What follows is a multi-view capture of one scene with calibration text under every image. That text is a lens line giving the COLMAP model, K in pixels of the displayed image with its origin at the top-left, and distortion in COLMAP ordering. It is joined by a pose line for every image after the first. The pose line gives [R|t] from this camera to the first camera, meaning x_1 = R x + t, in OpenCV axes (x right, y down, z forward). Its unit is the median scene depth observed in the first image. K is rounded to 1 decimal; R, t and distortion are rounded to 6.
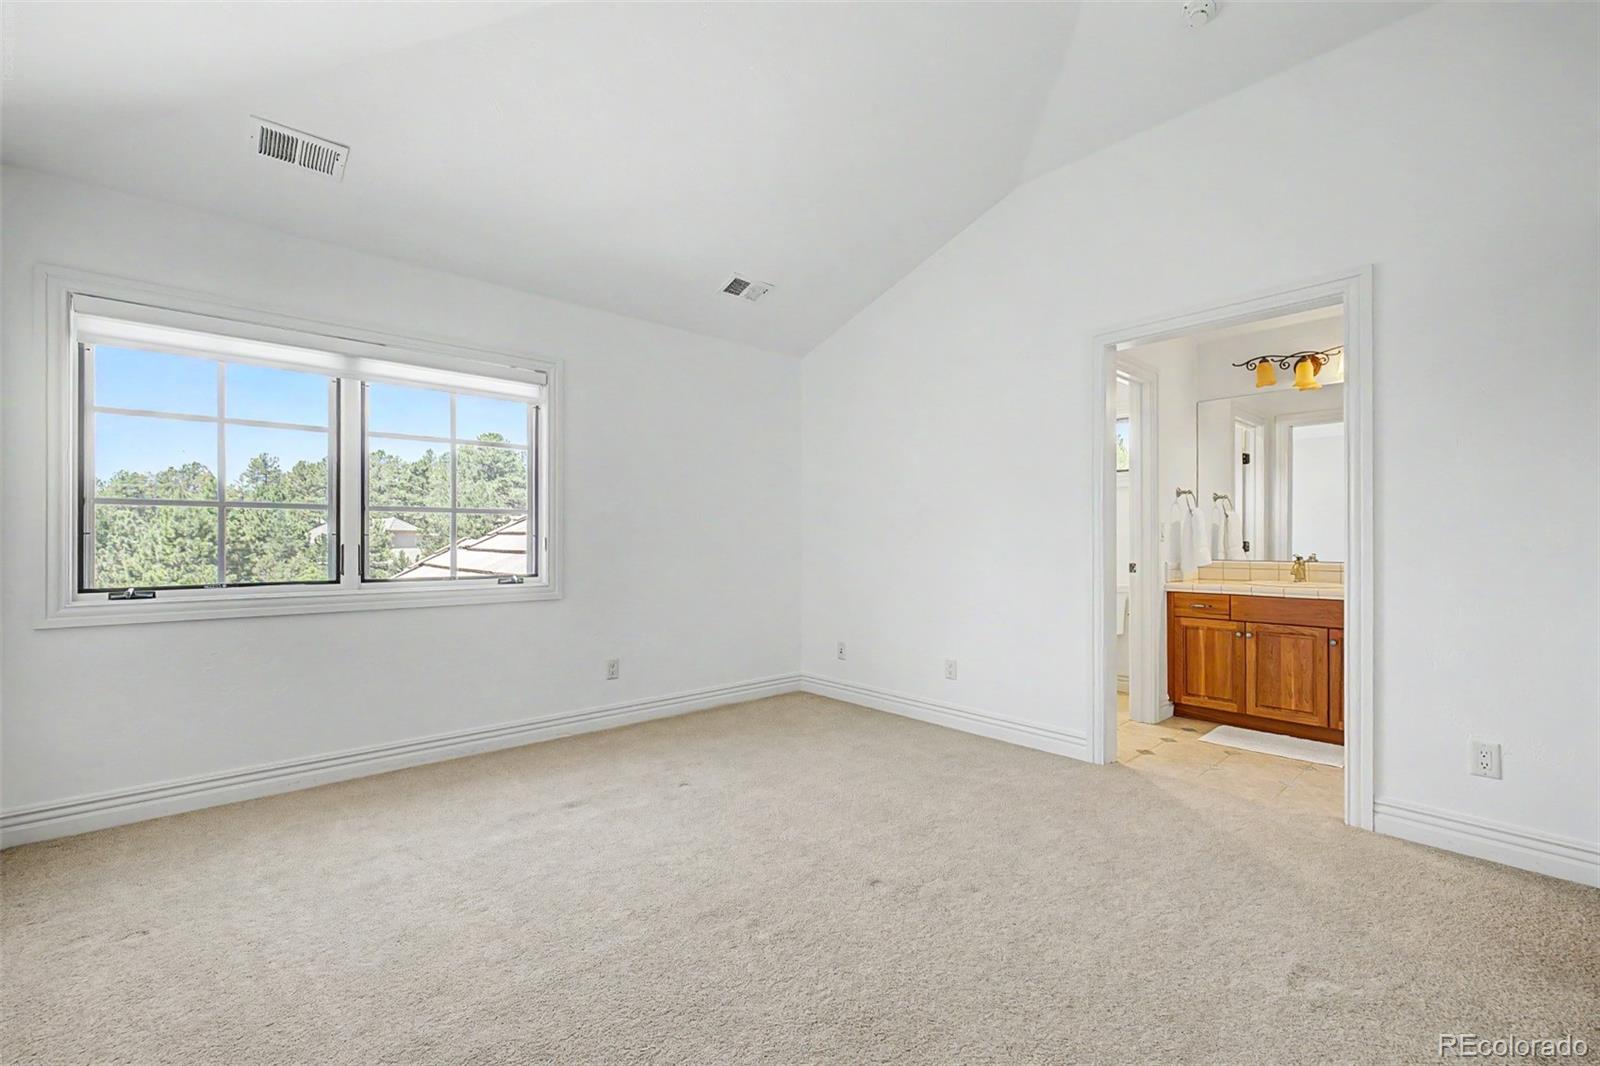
lens RADIAL K [[661.5, 0, 800.0], [0, 661.5, 533.0], [0, 0, 1]] dist [0.002375, -0.000664]
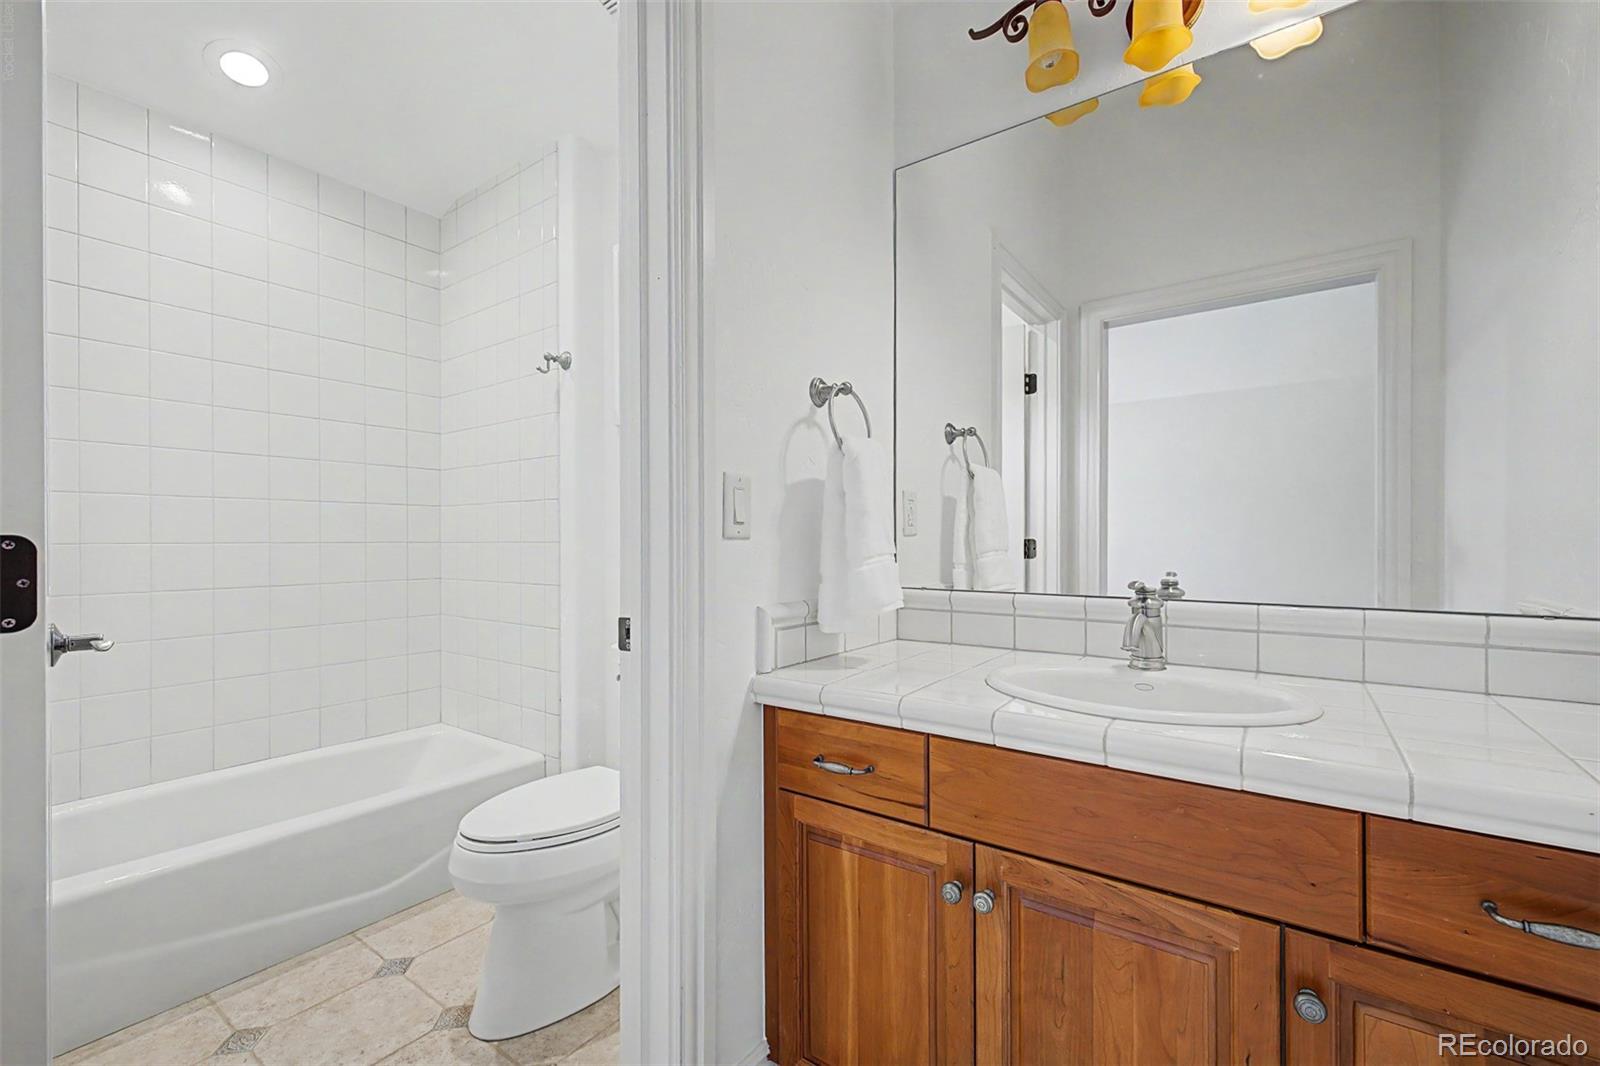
lens RADIAL K [[661.5, 0, 800.0], [0, 661.5, 533.0], [0, 0, 1]] dist [0.002375, -0.000664]
pose [[0.975948, 0.000318, 0.218005, 0.513340], [-0.000707, 0.999998, 0.001707, 0.009098], [-0.218004, -0.001820, 0.975946, 0.710810]]
